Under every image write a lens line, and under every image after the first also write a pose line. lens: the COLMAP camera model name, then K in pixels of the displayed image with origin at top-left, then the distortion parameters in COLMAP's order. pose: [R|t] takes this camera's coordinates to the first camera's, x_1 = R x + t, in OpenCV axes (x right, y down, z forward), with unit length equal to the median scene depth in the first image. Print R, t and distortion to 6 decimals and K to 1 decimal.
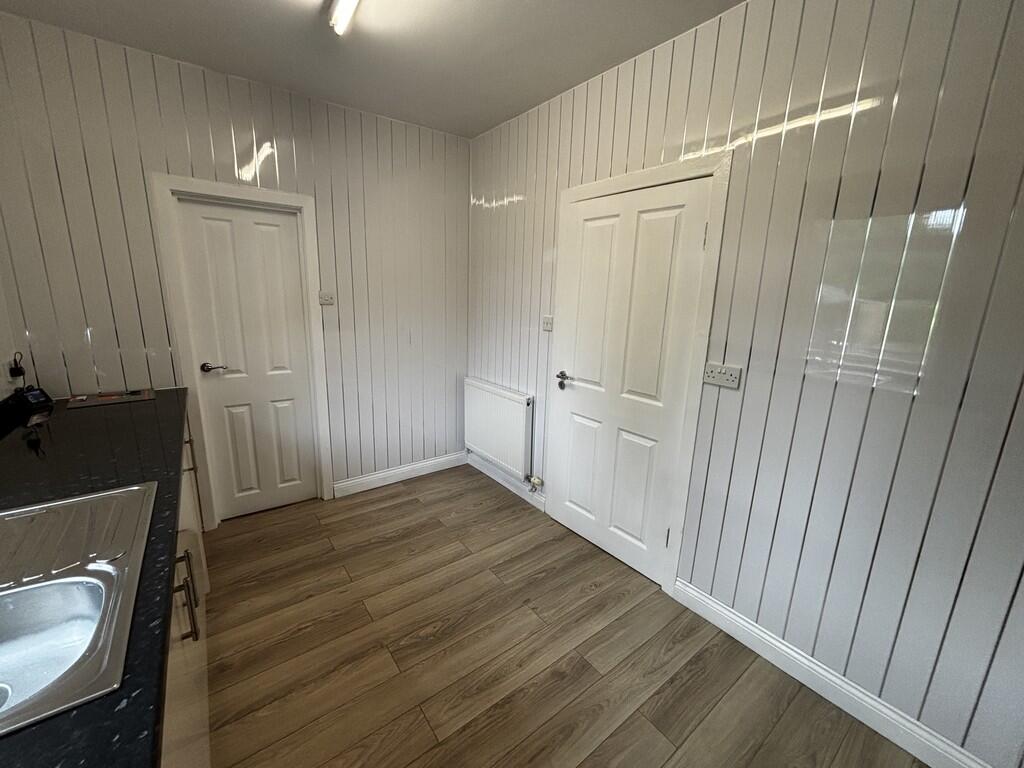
lens RADIAL K [[411.7, 0, 512.0], [0, 411.7, 384.0], [0, 0, 1]] dist [0.000137, -0.000675]
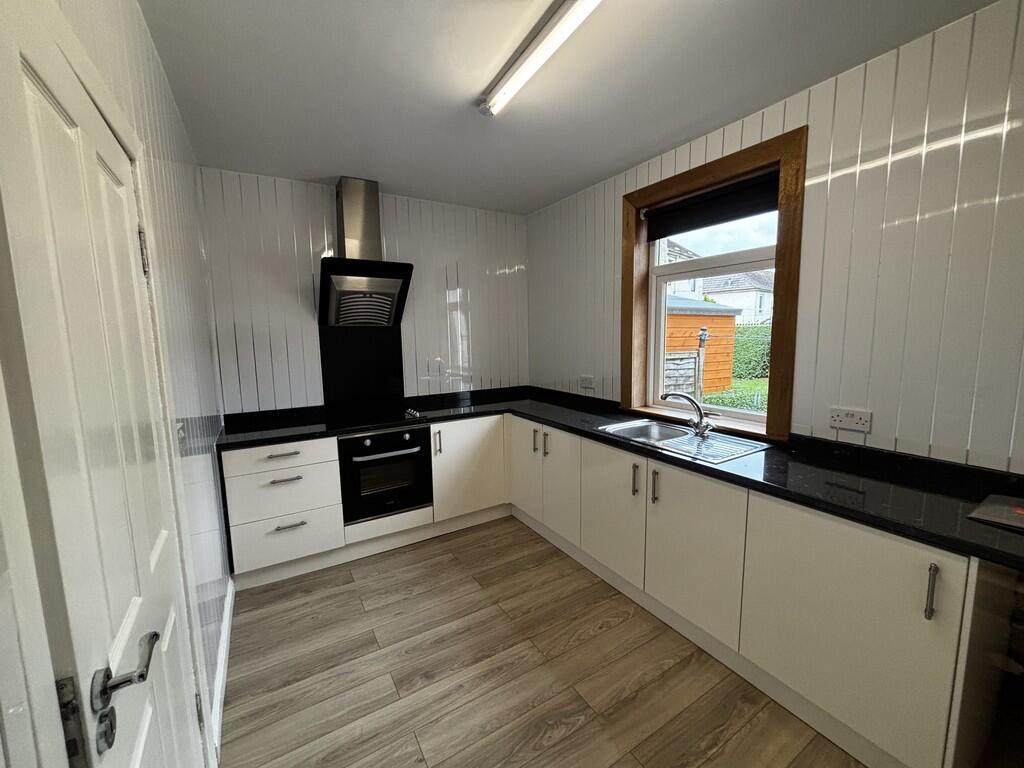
lens RADIAL K [[411.7, 0, 512.0], [0, 411.7, 384.0], [0, 0, 1]] dist [0.000137, -0.000675]
pose [[-0.995142, -0.025880, 0.094983, -0.190545], [0.007526, 0.942006, 0.335510, -0.390366], [-0.098158, 0.334595, -0.937236, 1.710285]]
